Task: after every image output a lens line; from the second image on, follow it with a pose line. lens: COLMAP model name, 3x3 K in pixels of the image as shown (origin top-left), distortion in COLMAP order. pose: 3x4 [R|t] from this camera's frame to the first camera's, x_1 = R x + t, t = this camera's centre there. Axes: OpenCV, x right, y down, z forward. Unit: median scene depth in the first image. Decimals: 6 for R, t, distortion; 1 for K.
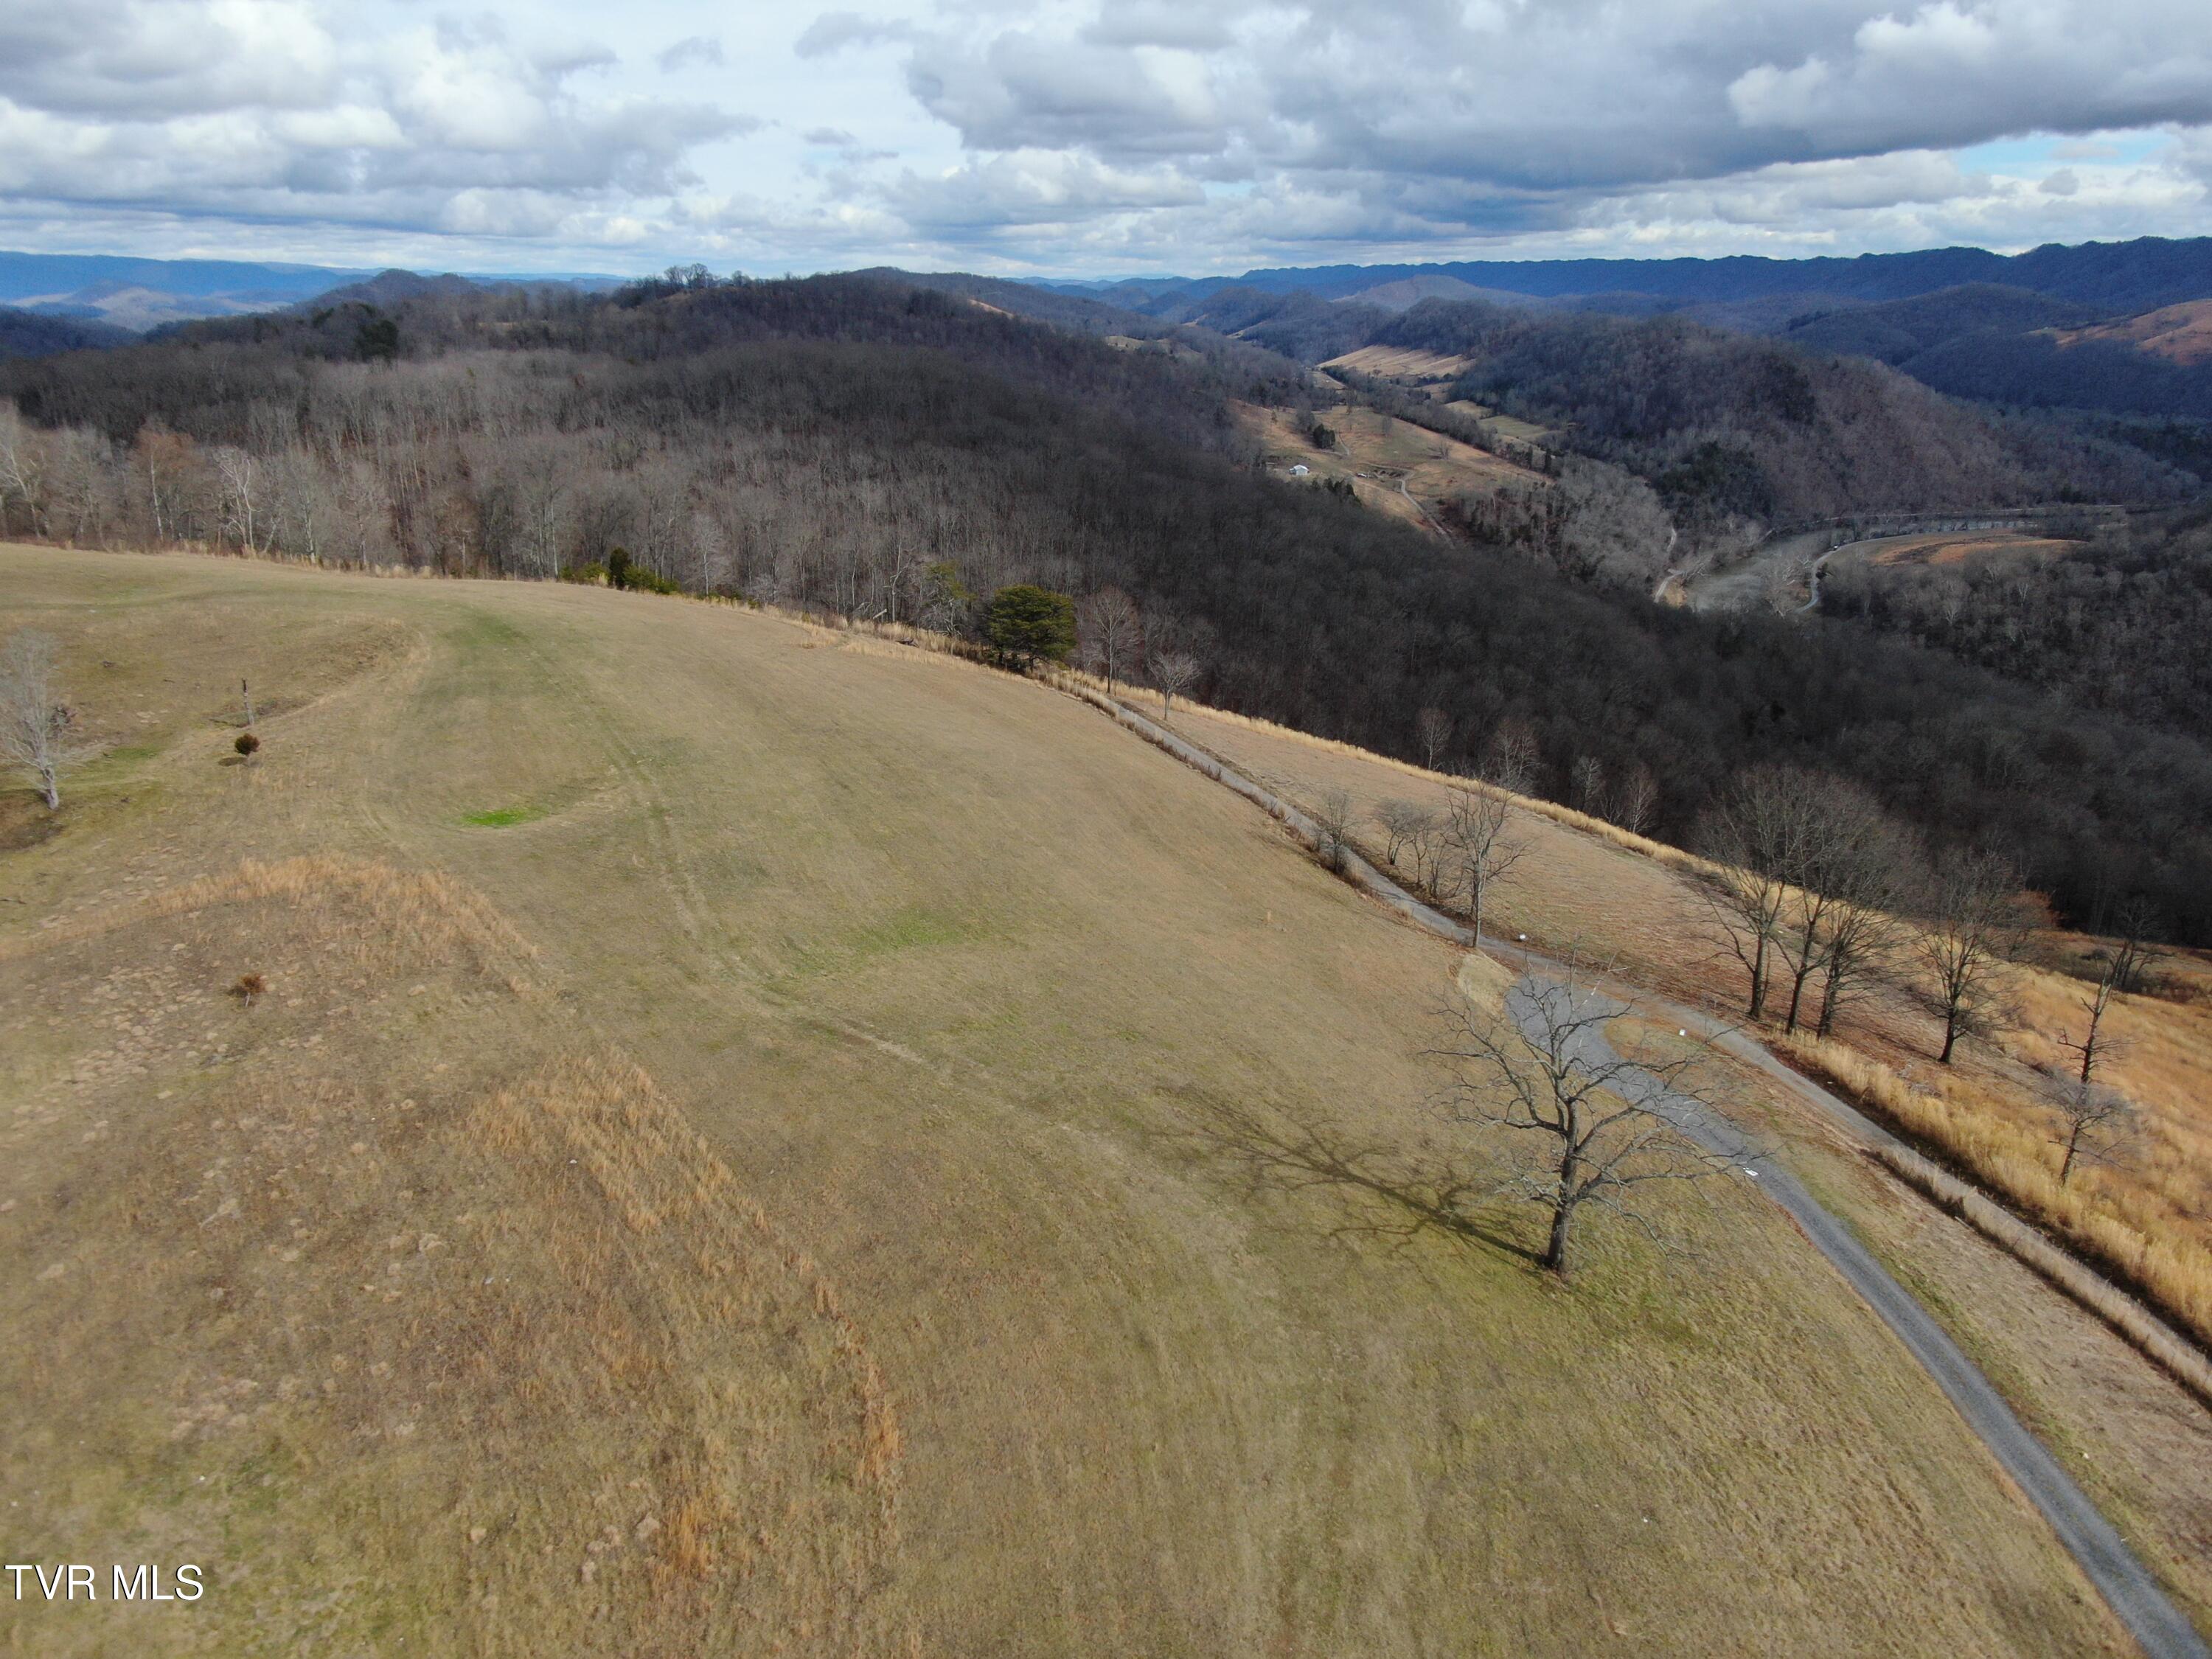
lens RADIAL K [[1636.9, 0, 1105.1], [0, 1636.9, 840.5], [0, 0, 1]] dist [-0.014559, 0.002950]
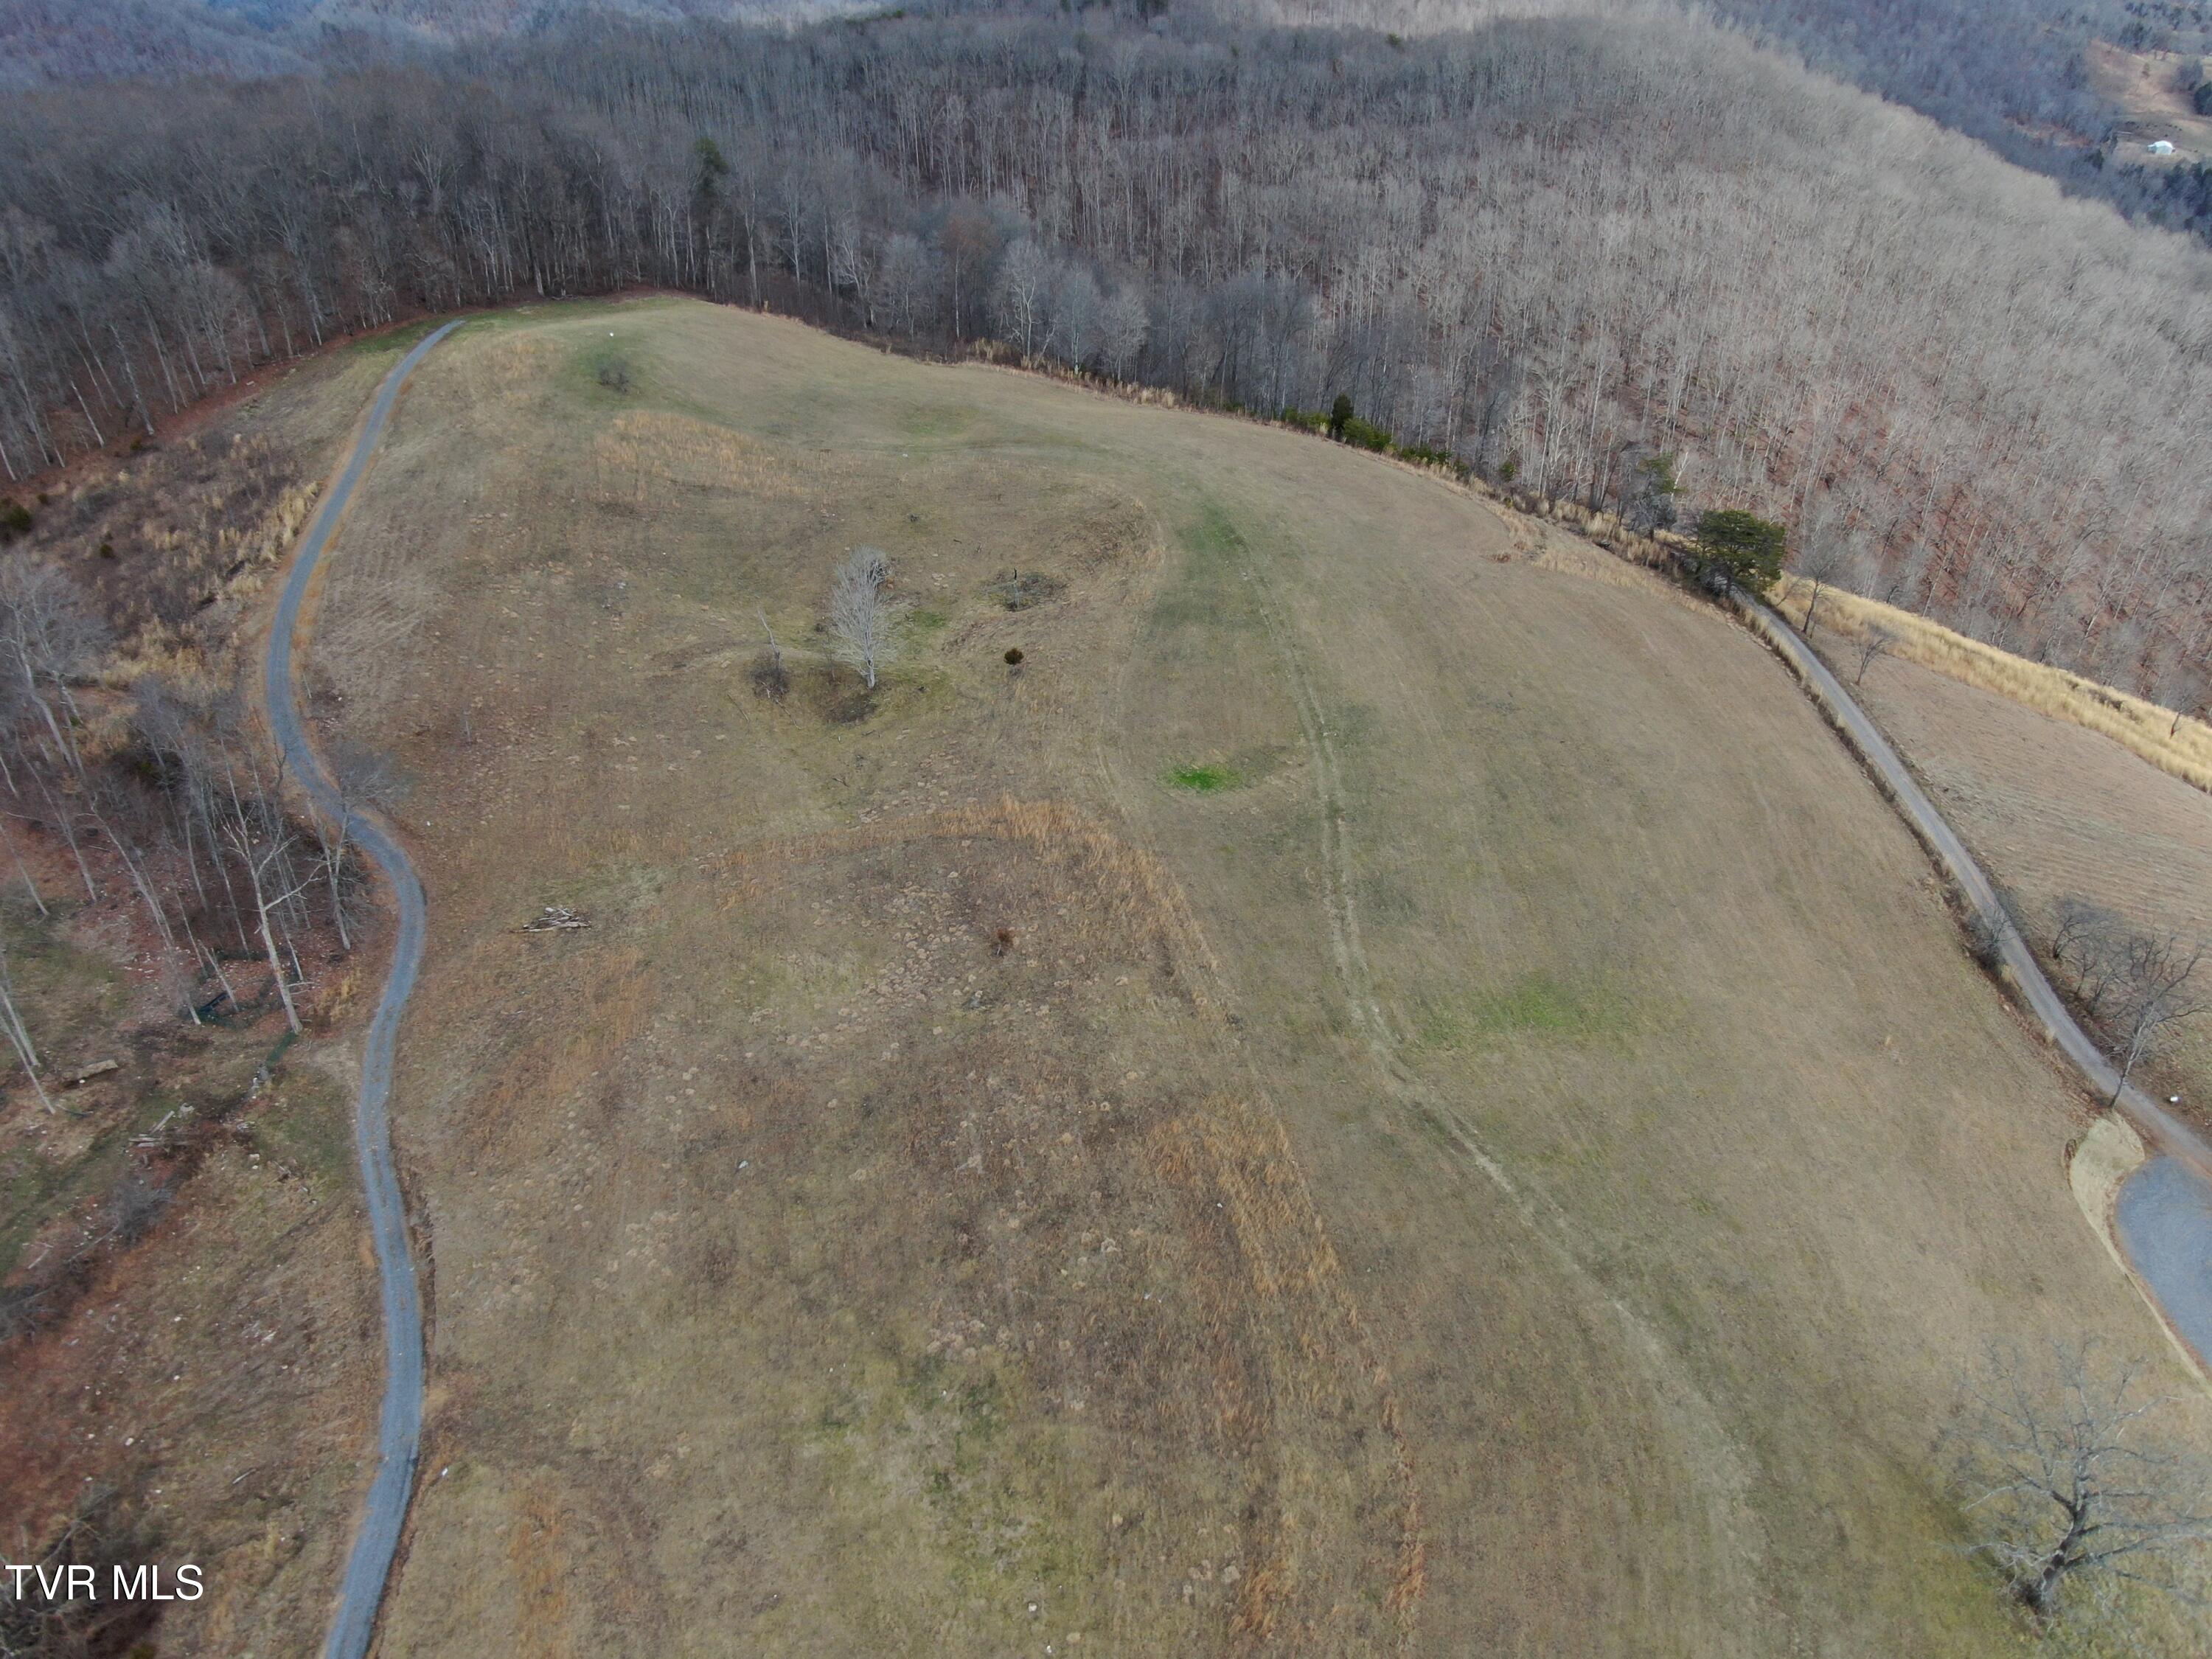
lens RADIAL K [[1636.9, 0, 1098.8], [0, 1636.9, 825.7], [0, 0, 1]] dist [-0.014559, 0.002950]
pose [[0.908703, 0.209740, -0.360926, -0.011963], [-0.127804, 0.962876, 0.237772, -0.353306], [0.397397, -0.169937, 0.901774, -0.127556]]
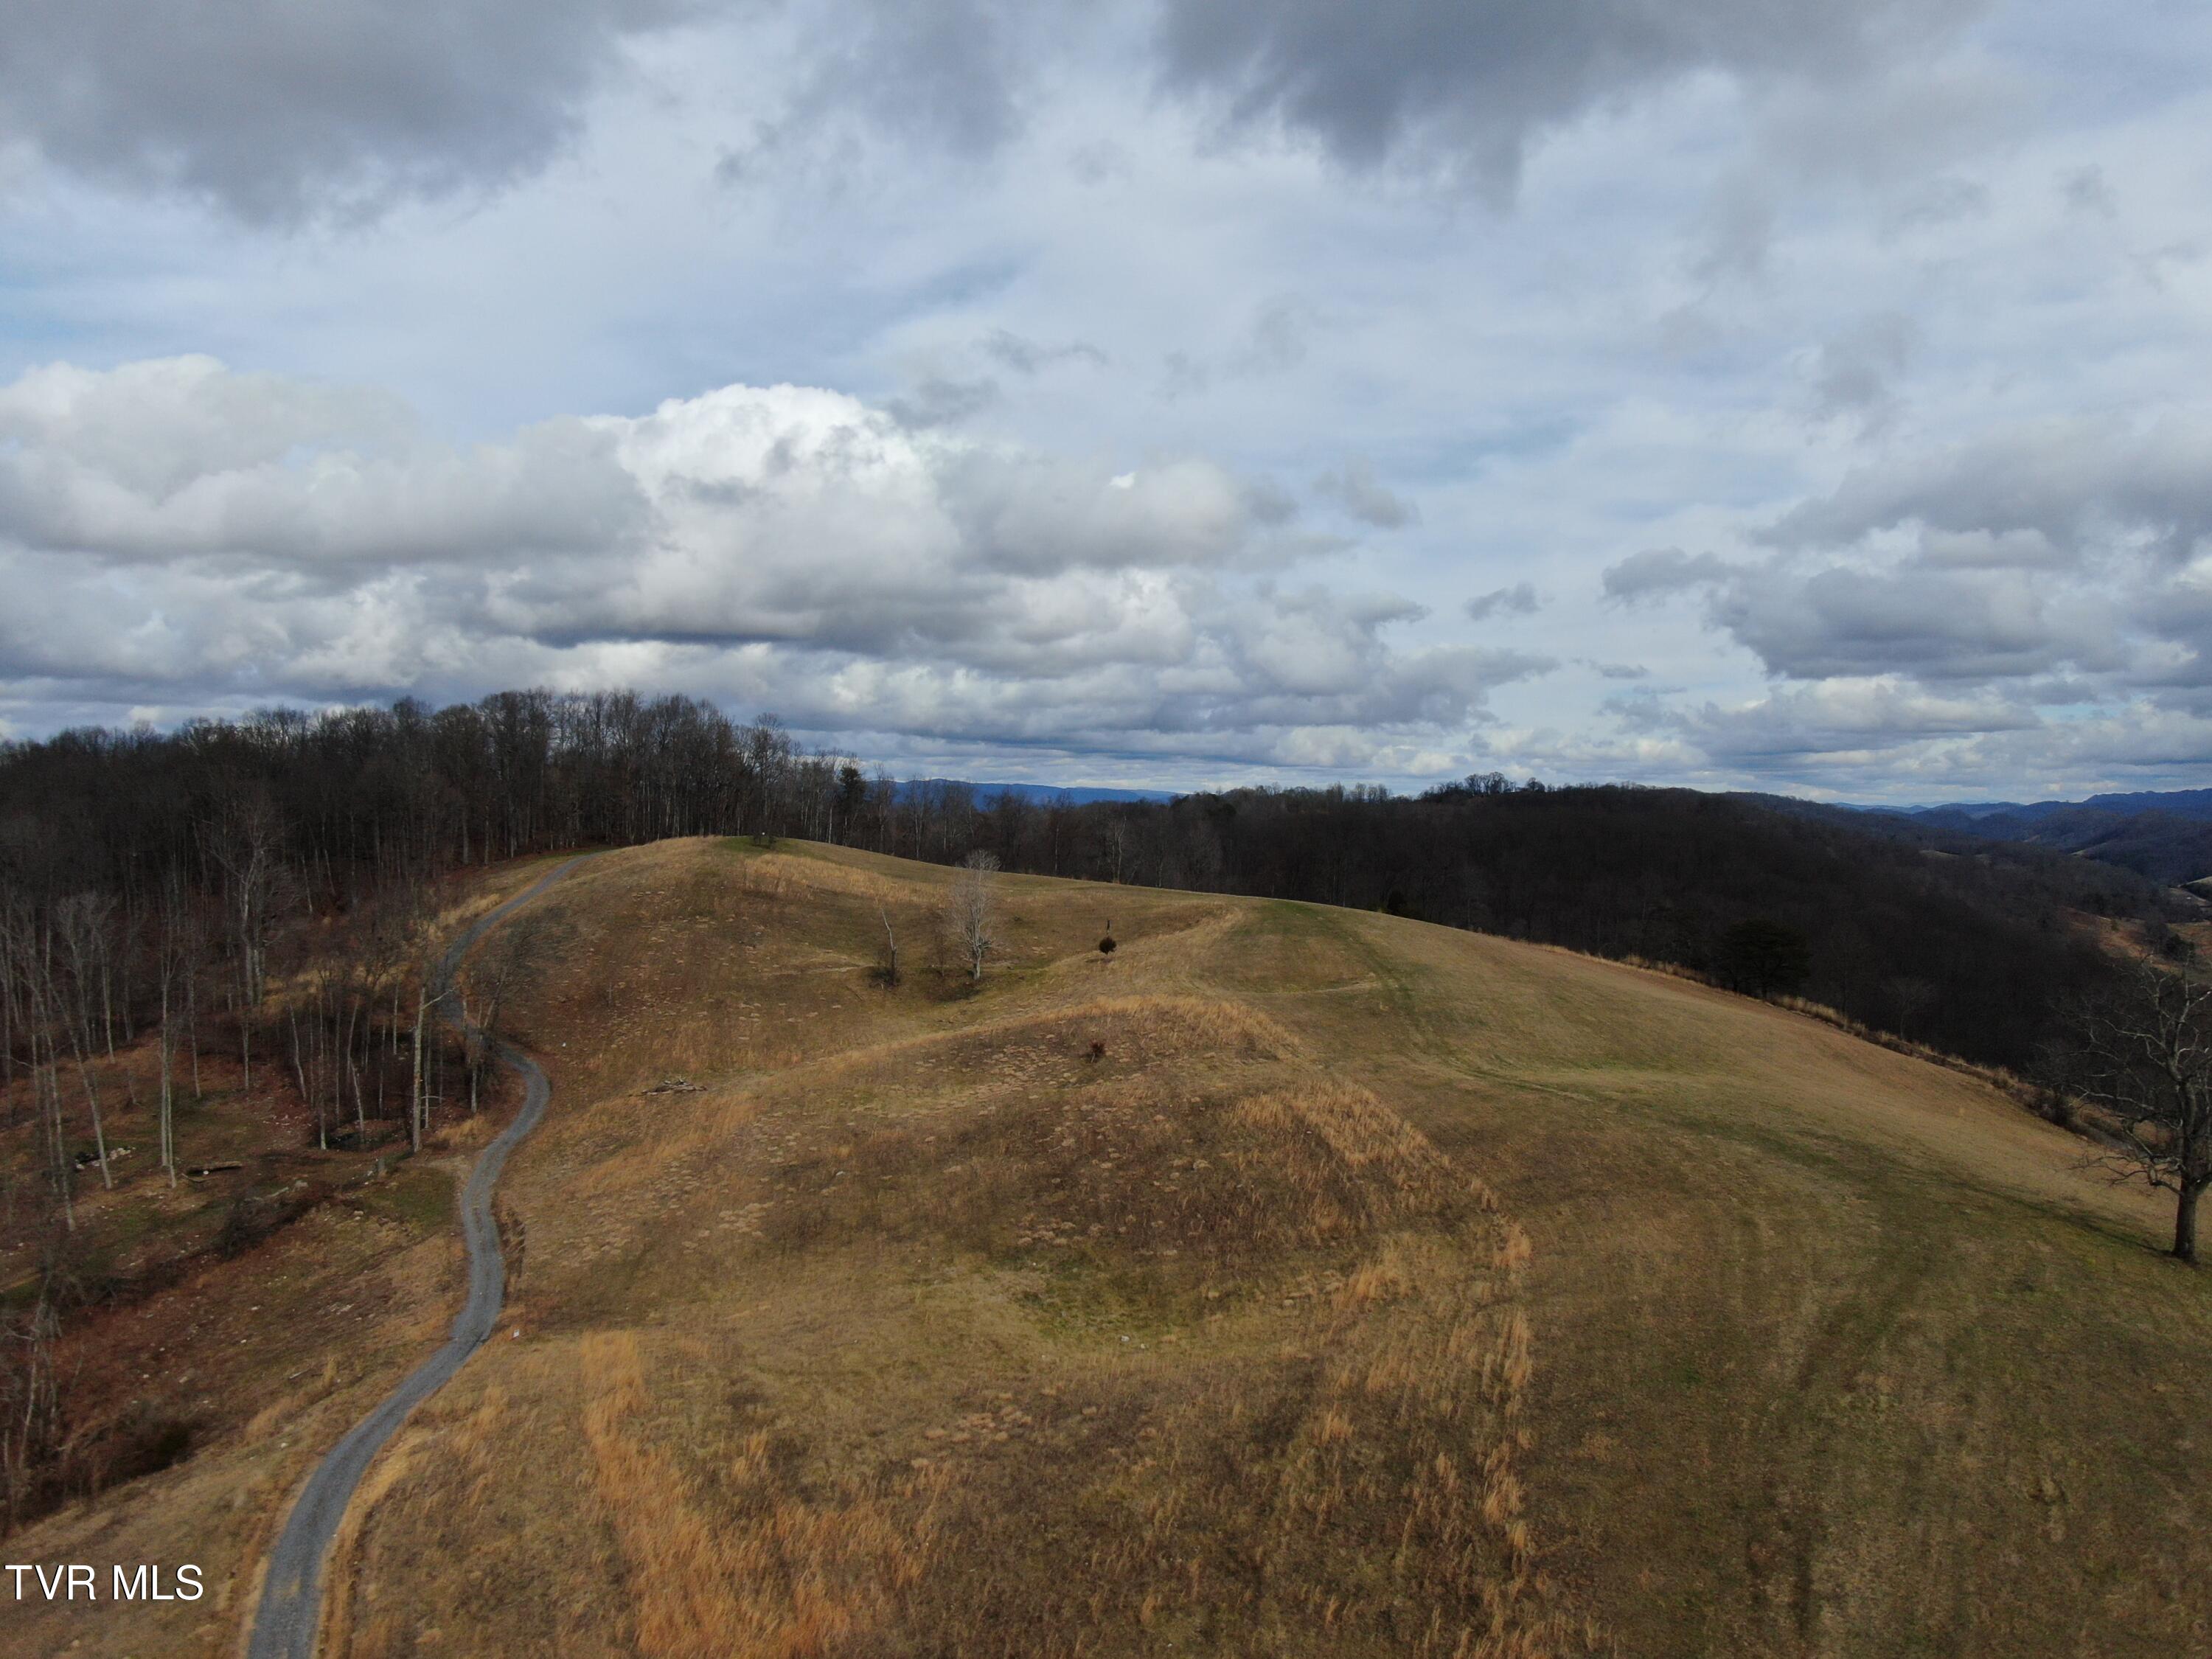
lens RADIAL K [[1602.1, 0, 1102.9], [0, 1602.1, 816.2], [0, 0, 1]] dist [-0.015227, 0.002016]
pose [[0.889890, 0.003786, -0.456160, 0.101981], [-0.148749, 0.947719, -0.282317, 0.318807], [0.431242, 0.319085, 0.843928, -0.212397]]
